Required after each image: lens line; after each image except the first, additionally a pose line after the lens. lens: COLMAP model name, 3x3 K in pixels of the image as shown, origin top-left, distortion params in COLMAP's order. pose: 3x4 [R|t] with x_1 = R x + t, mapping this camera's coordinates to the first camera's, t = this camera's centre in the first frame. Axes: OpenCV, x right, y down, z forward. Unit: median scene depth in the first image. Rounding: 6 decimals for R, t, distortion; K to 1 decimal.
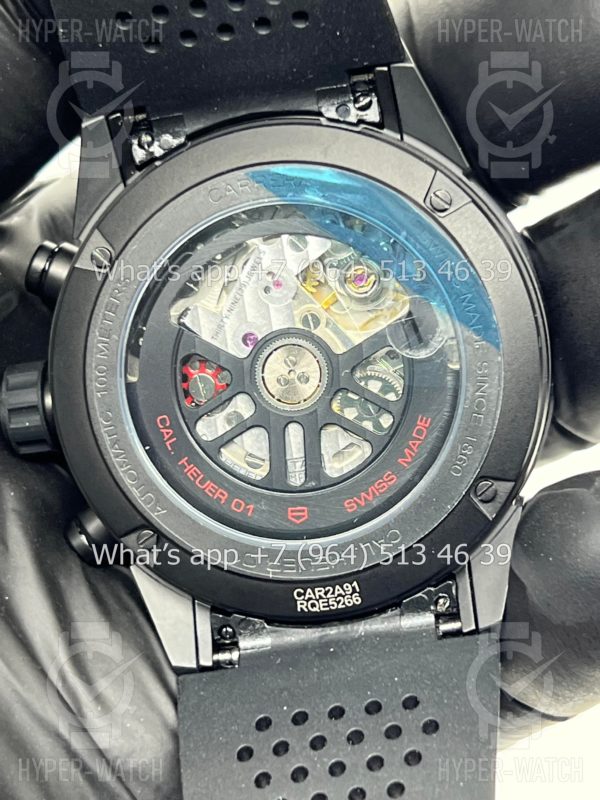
lens RADIAL K [[1886.6, 0, 300.1], [0, 1886.6, 401.1], [0, 0, 1]] dist [0.177870, 0.000000]
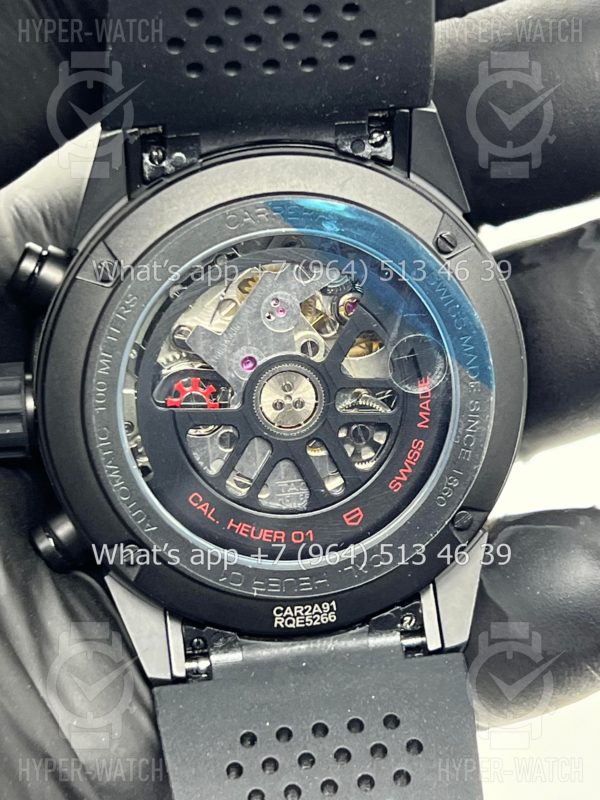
lens RADIAL K [[1886.6, 0, 300.6], [0, 1886.6, 399.2], [0, 0, 1]] dist [0.177870, 0.000000]
pose [[0.960994, 0.044971, 0.272889, -0.276520], [-0.068863, 0.994524, 0.078610, -0.095050], [-0.267860, -0.094336, 0.958828, 0.020236]]
